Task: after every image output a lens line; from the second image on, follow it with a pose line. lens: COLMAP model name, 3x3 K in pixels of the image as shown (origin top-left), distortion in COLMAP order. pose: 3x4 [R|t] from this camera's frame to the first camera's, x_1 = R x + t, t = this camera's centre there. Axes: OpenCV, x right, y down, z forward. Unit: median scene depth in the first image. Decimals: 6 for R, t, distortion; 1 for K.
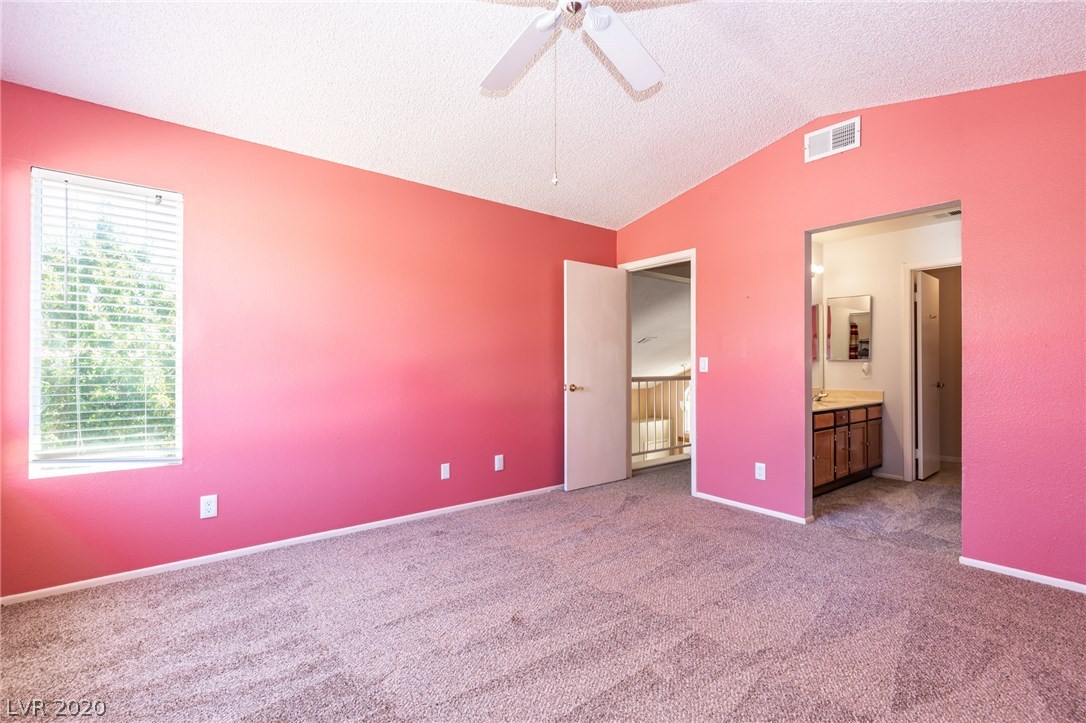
lens RADIAL K [[493.7, 0, 540.1], [0, 493.7, 360.2], [0, 0, 1]] dist [0.004245, -0.003152]
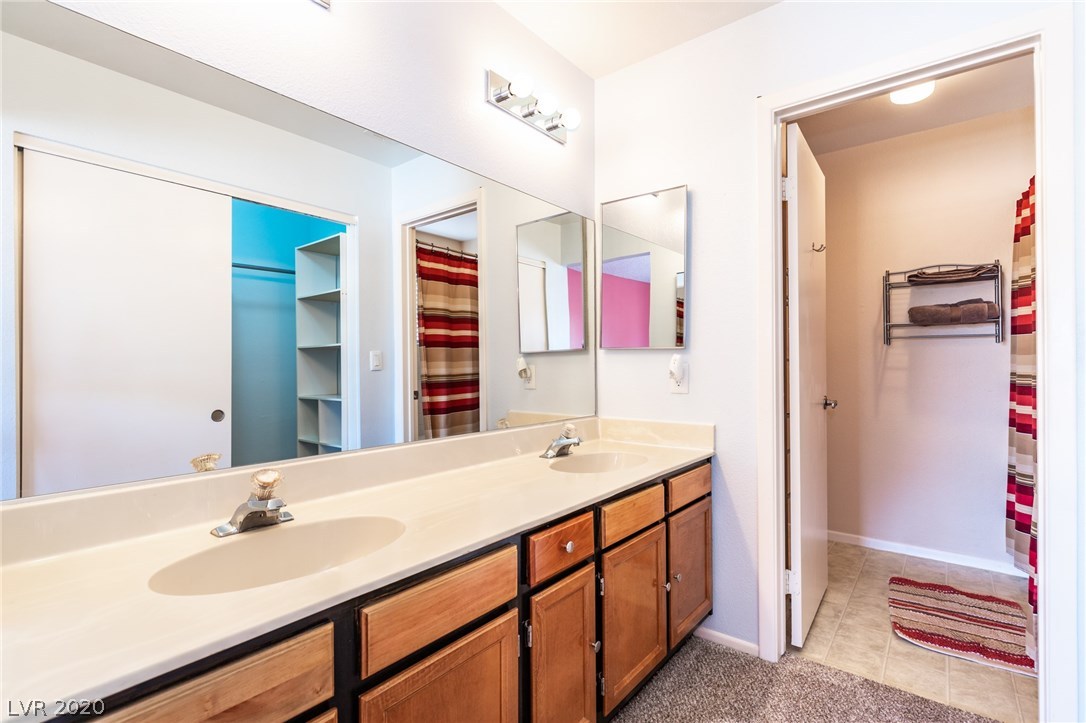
lens RADIAL K [[510.7, 0, 544.8], [0, 510.7, 363.7], [0, 0, 1]] dist [-0.003895, -0.000148]
pose [[0.974072, -0.008619, 0.226076, 0.474007], [0.006798, 0.999938, 0.008832, 0.008631], [-0.226138, -0.007066, 0.974070, 0.638223]]
